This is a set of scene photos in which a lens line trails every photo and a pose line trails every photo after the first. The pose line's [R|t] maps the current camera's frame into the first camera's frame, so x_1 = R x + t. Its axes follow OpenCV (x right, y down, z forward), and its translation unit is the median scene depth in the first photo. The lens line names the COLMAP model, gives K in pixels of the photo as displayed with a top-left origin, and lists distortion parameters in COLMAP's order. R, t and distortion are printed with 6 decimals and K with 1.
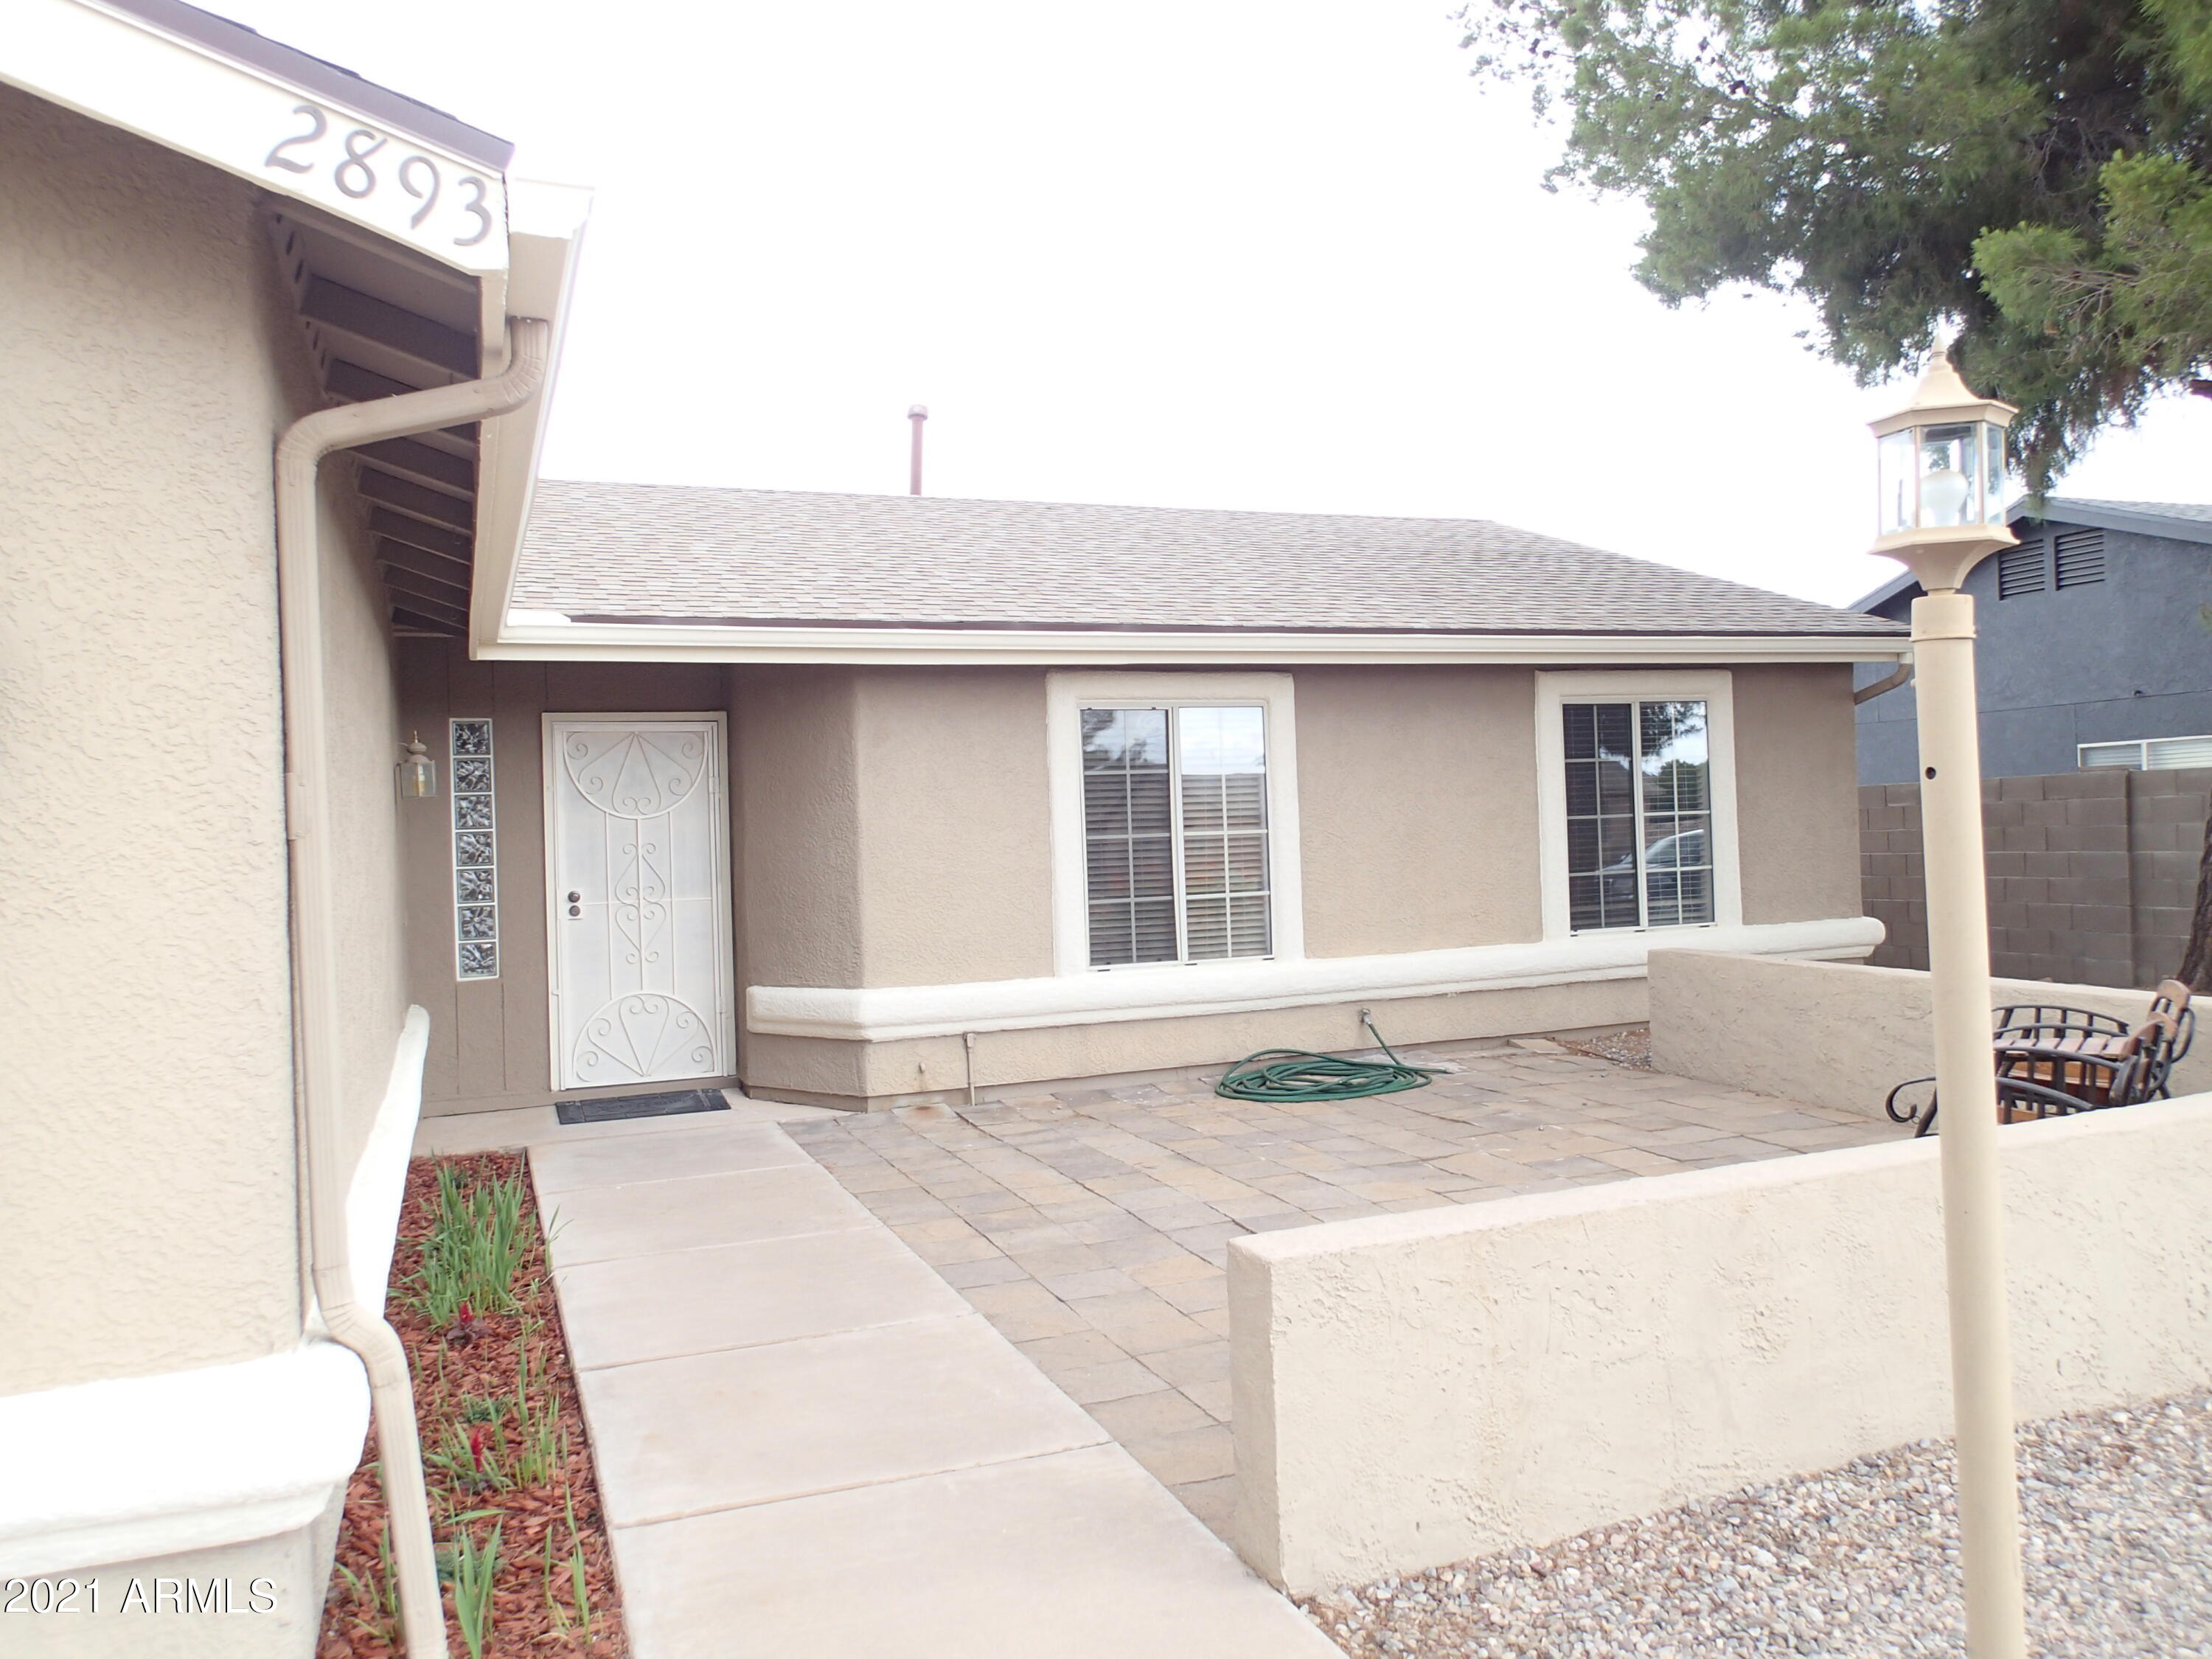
lens RADIAL K [[1640.6, 0, 1107.5], [0, 1640.6, 826.6], [0, 0, 1]] dist [0.002635, 0.004402]
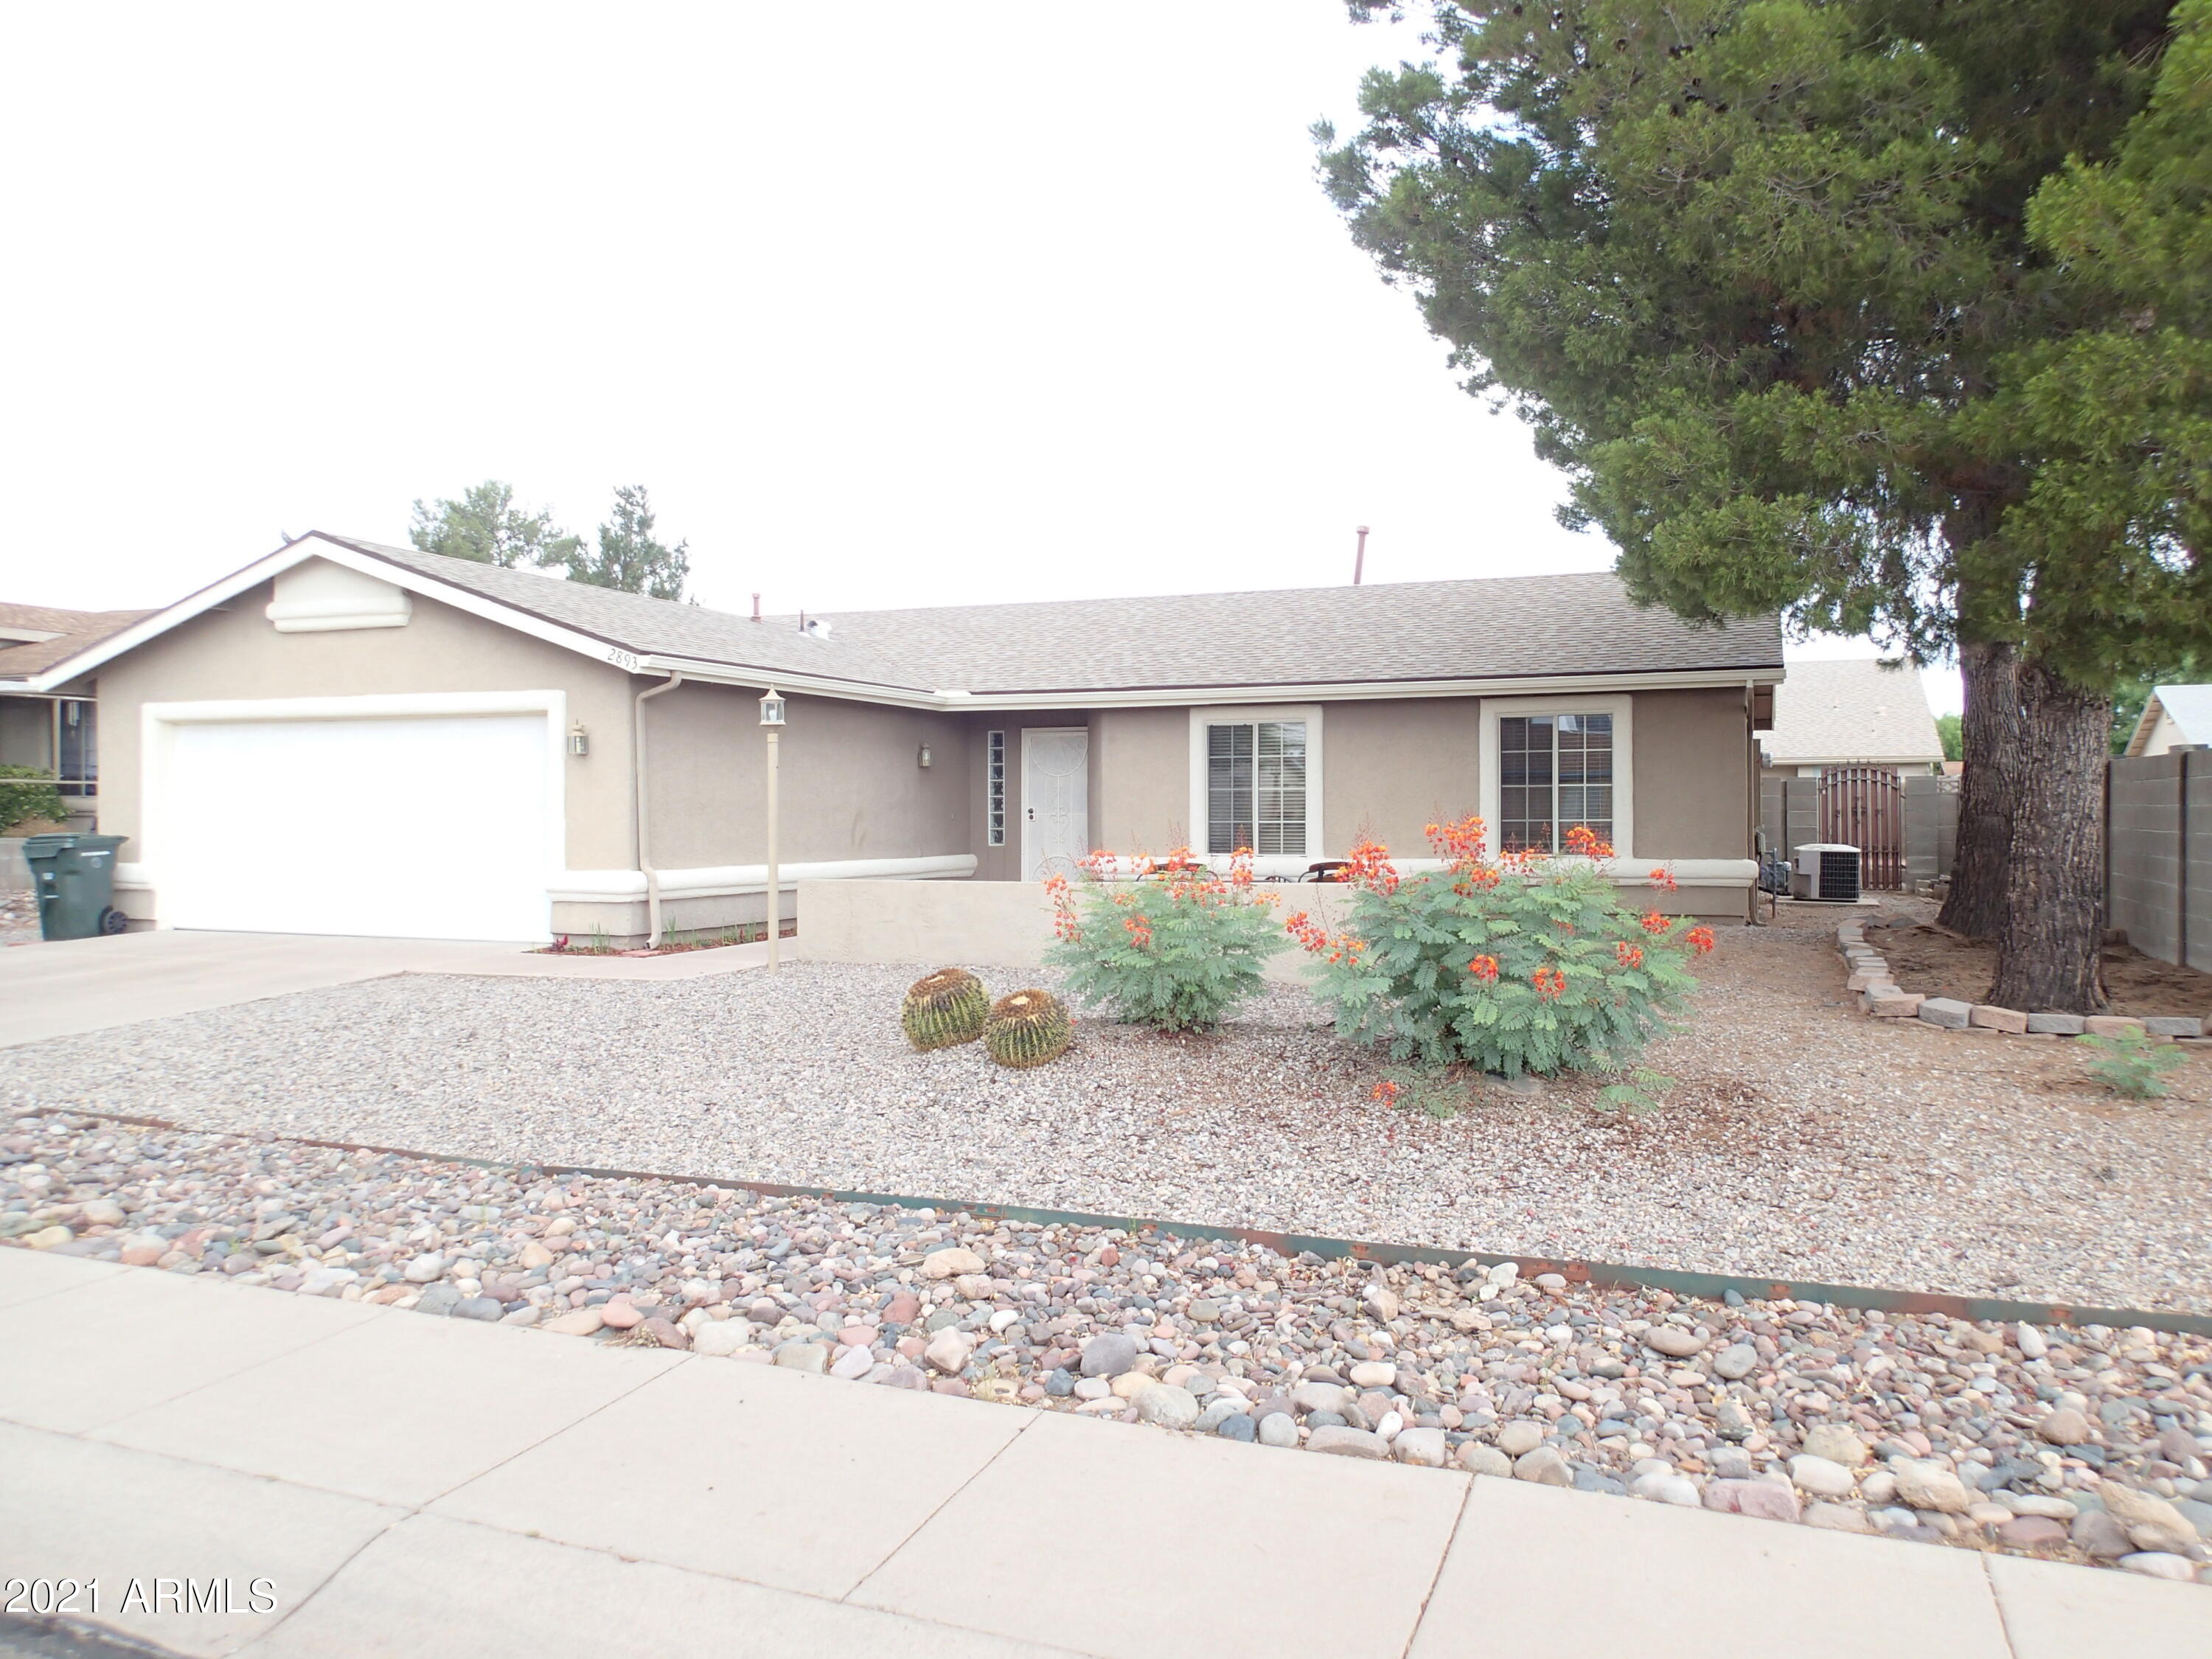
lens RADIAL K [[1640.6, 0, 1108.4], [0, 1640.6, 825.4], [0, 0, 1]] dist [0.002635, 0.004402]
pose [[0.721224, 0.036325, -0.691748, 1.192287], [-0.026796, 0.999340, 0.024539, 0.004396], [0.692183, 0.000838, 0.721722, -0.498645]]
